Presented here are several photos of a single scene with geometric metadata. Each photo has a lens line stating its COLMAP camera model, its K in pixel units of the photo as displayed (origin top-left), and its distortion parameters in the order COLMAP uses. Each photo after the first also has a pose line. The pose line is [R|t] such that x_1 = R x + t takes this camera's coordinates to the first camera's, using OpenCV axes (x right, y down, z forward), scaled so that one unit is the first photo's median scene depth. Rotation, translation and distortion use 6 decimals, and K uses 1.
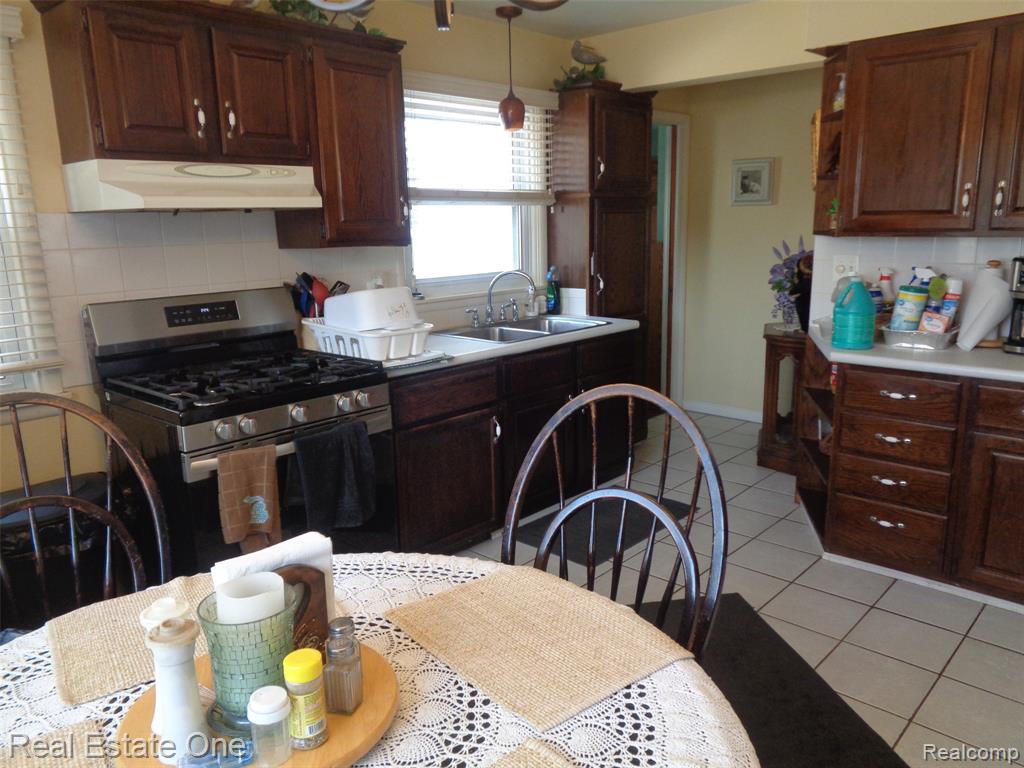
lens RADIAL K [[782.3, 0, 517.2], [0, 782.3, 376.4], [0, 0, 1]] dist [0.033866, 0.011699]
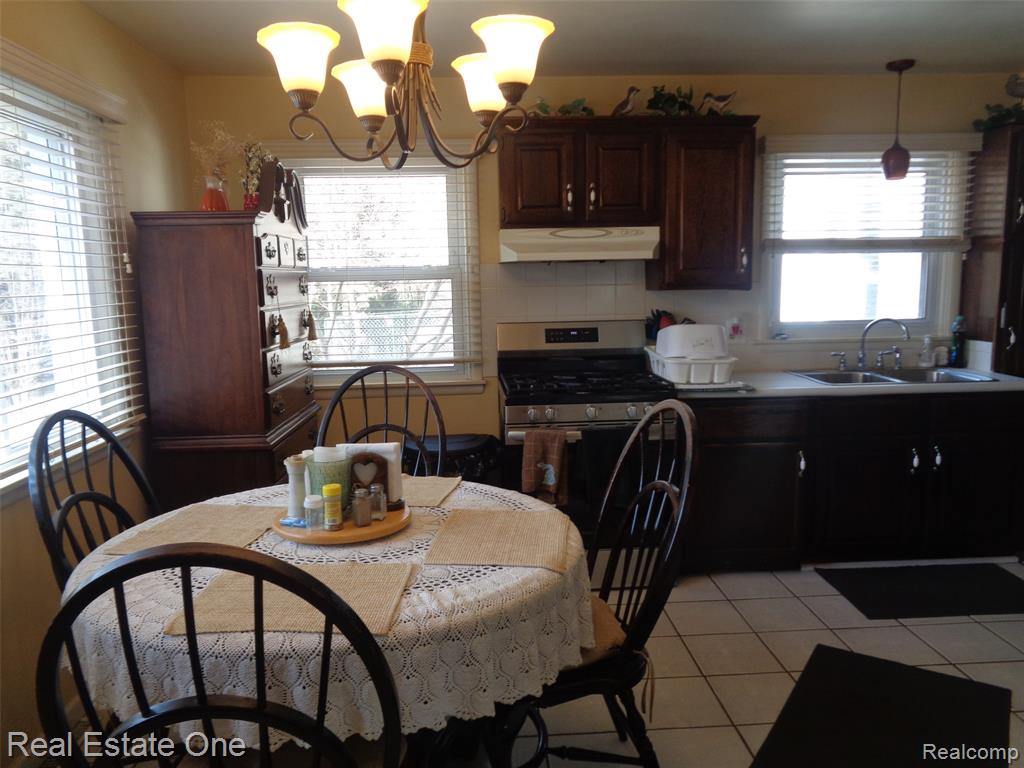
lens RADIAL K [[782.3, 0, 517.2], [0, 782.3, 376.4], [0, 0, 1]] dist [0.033866, 0.011699]
pose [[0.727527, 0.101407, -0.678544, 0.441208], [-0.137840, 0.990455, 0.000232, 0.004003], [0.672090, 0.093362, 0.734560, -0.058104]]
